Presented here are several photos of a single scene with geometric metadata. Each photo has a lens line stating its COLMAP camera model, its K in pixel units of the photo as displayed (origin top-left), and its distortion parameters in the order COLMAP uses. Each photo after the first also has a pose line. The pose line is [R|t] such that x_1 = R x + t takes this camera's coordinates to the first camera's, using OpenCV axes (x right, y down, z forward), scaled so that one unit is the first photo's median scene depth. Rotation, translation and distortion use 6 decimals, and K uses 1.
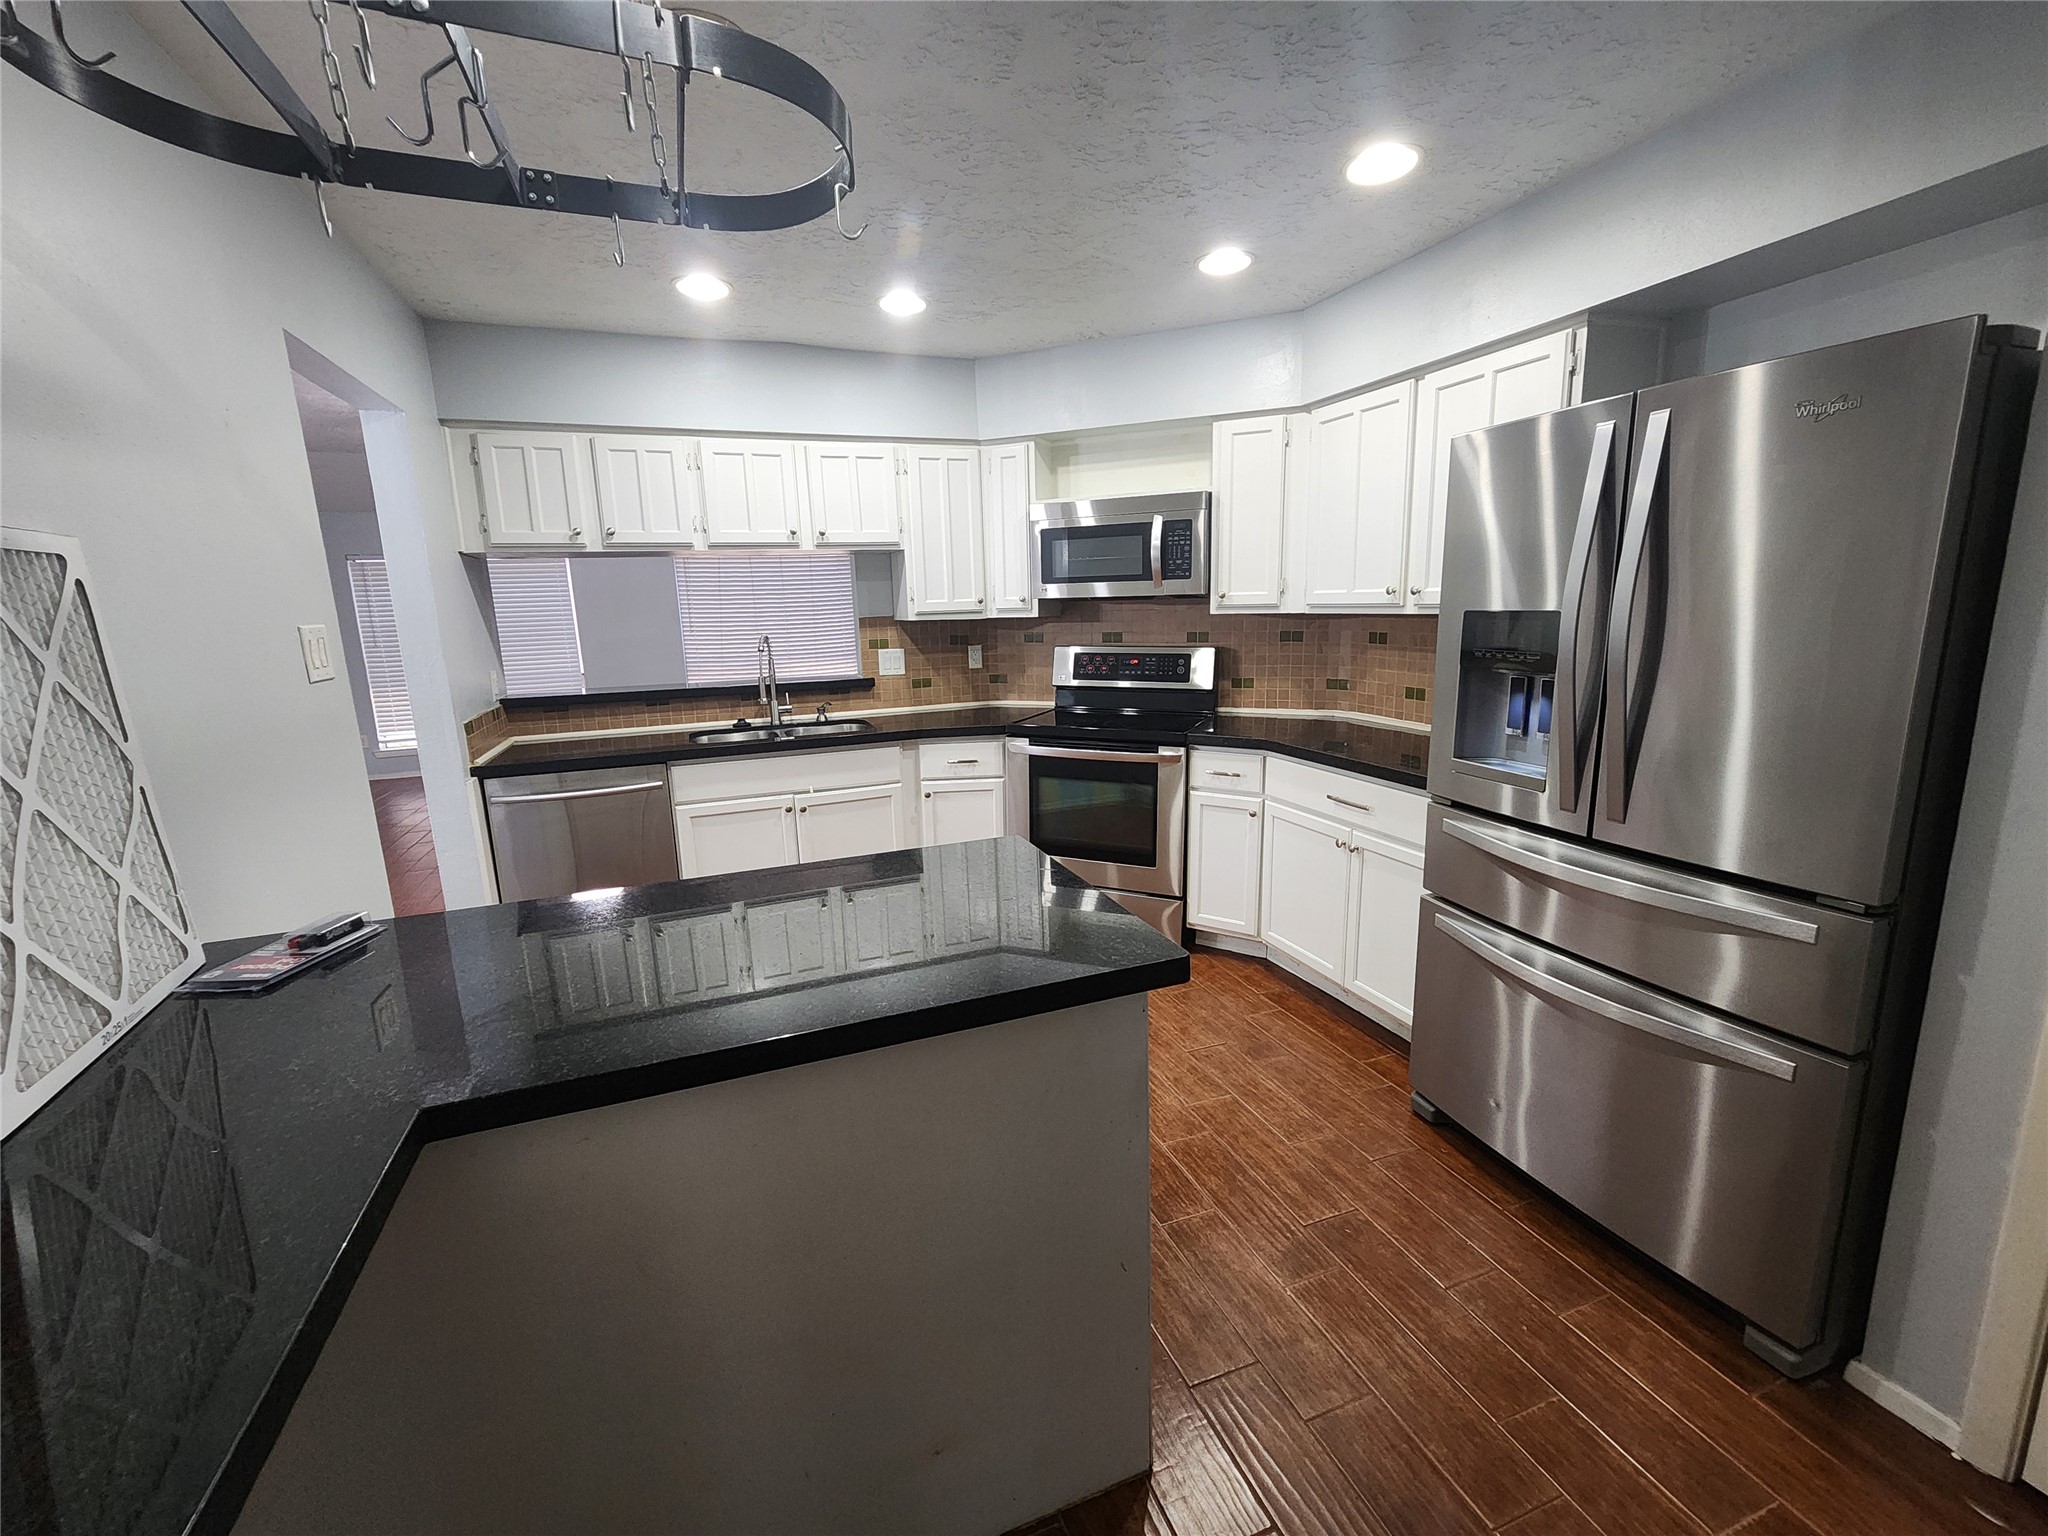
lens RADIAL K [[841.8, 0, 1018.0], [0, 841.8, 768.0], [0, 0, 1]] dist [-0.000814, 0.000610]
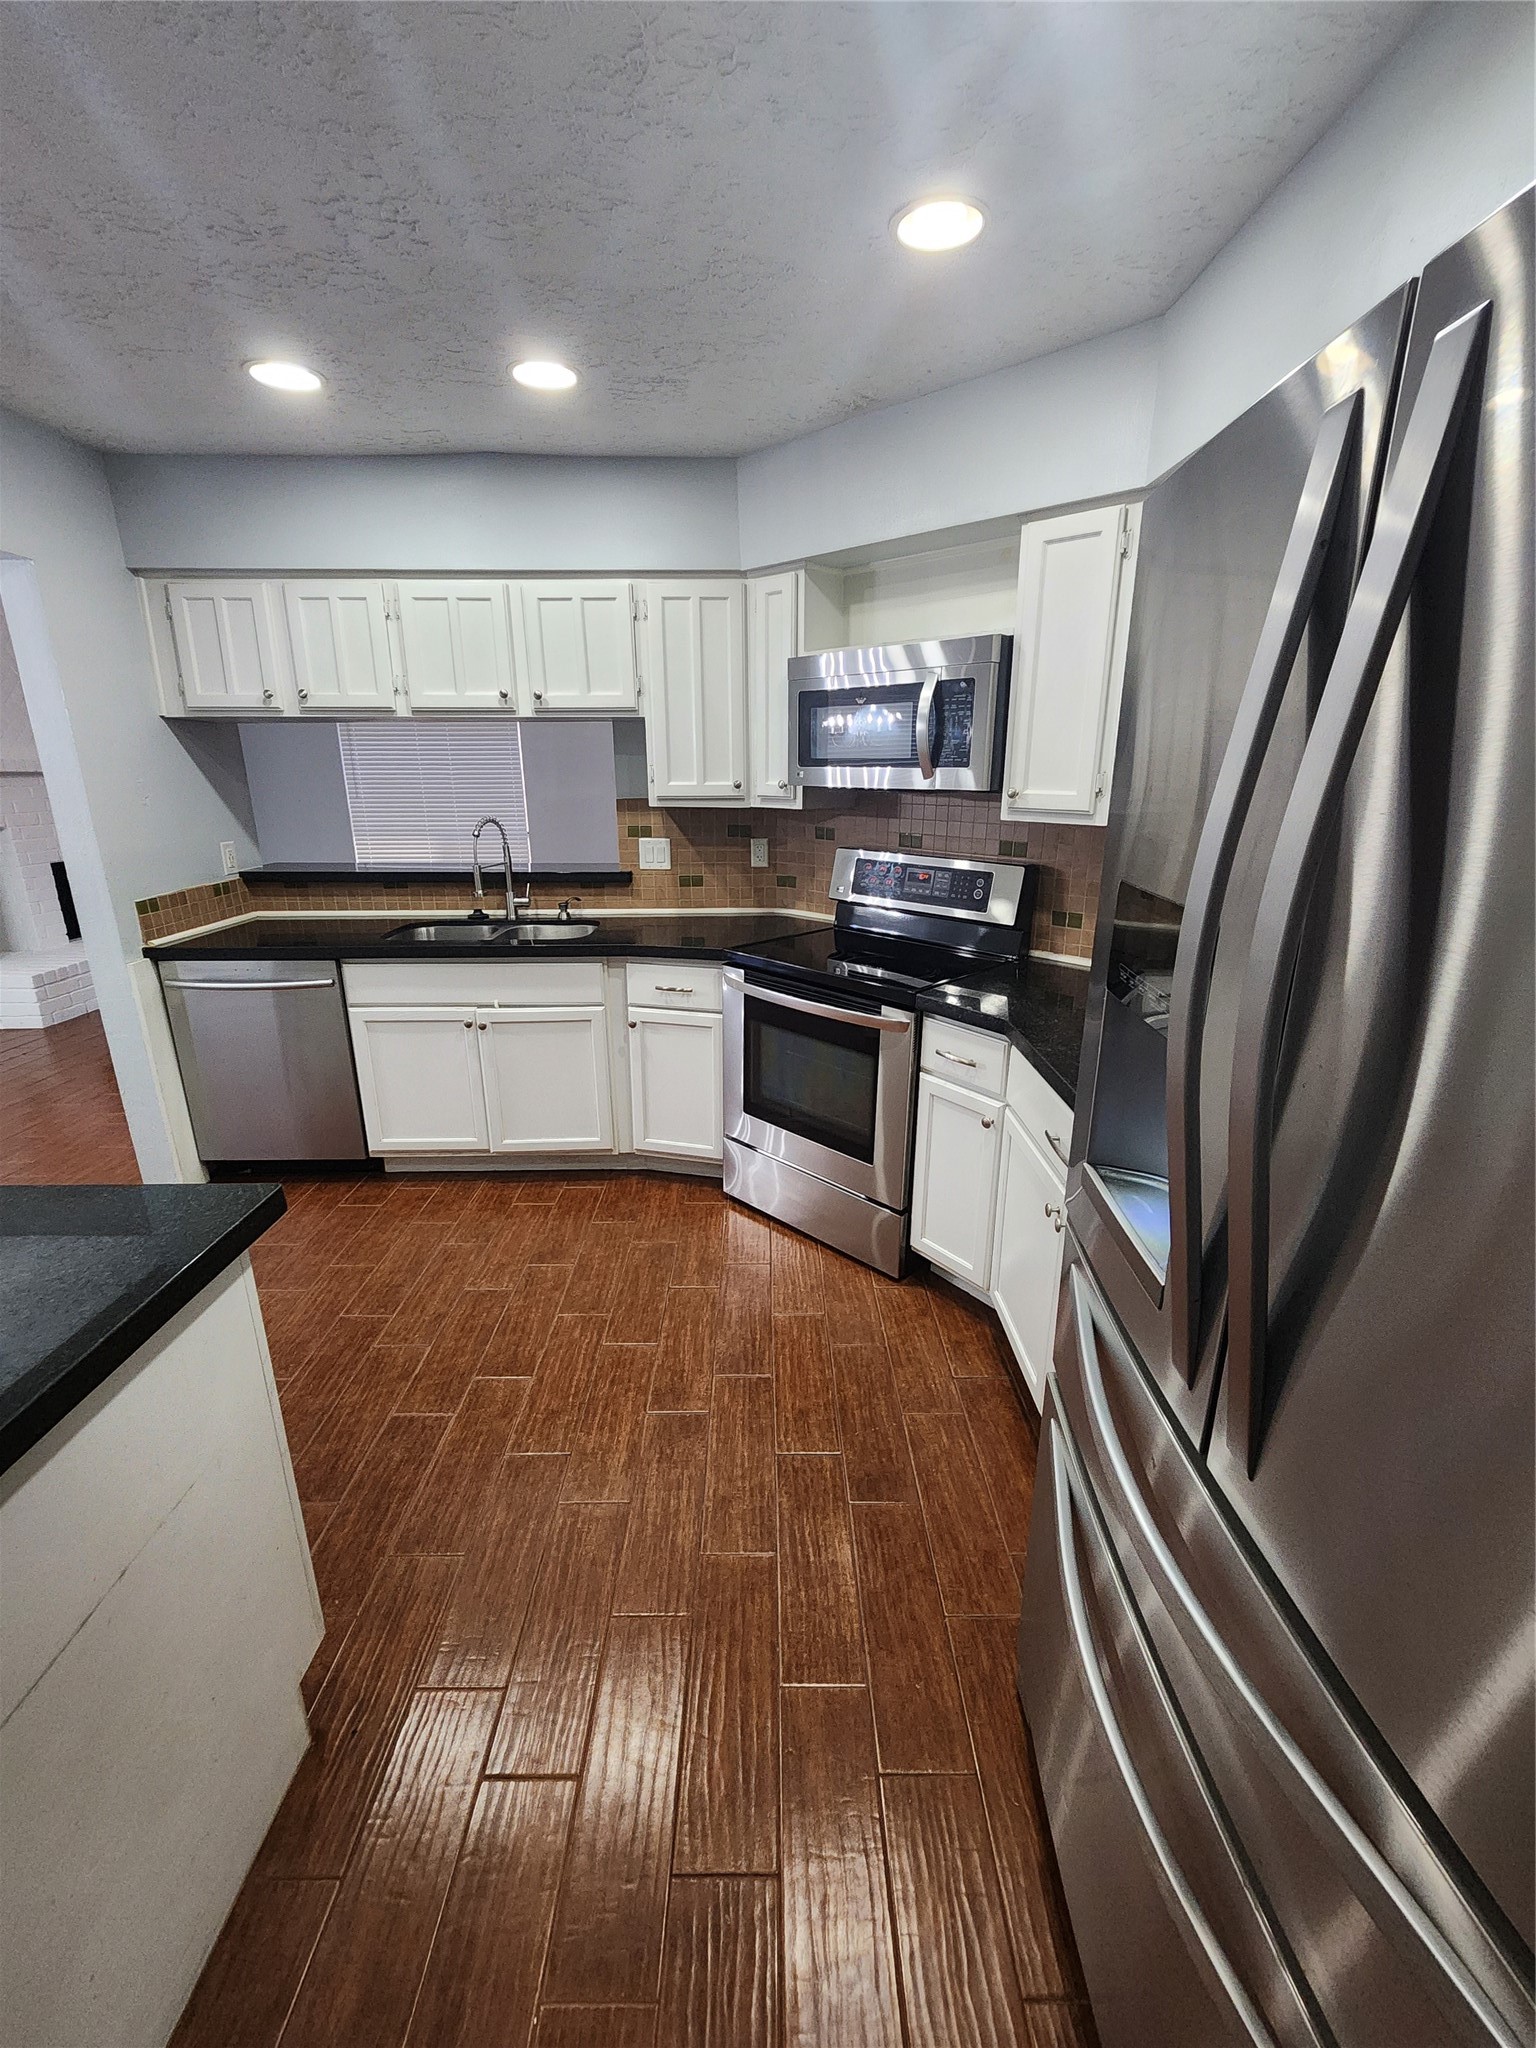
lens RADIAL K [[841.8, 0, 774.8], [0, 841.8, 1017.3], [0, 0, 1]] dist [-0.000814, 0.000610]
pose [[0.941096, 0.124457, -0.314403, 0.273992], [-0.092246, 0.989028, 0.115391, -0.080423], [0.325315, -0.079592, 0.942250, 0.260827]]
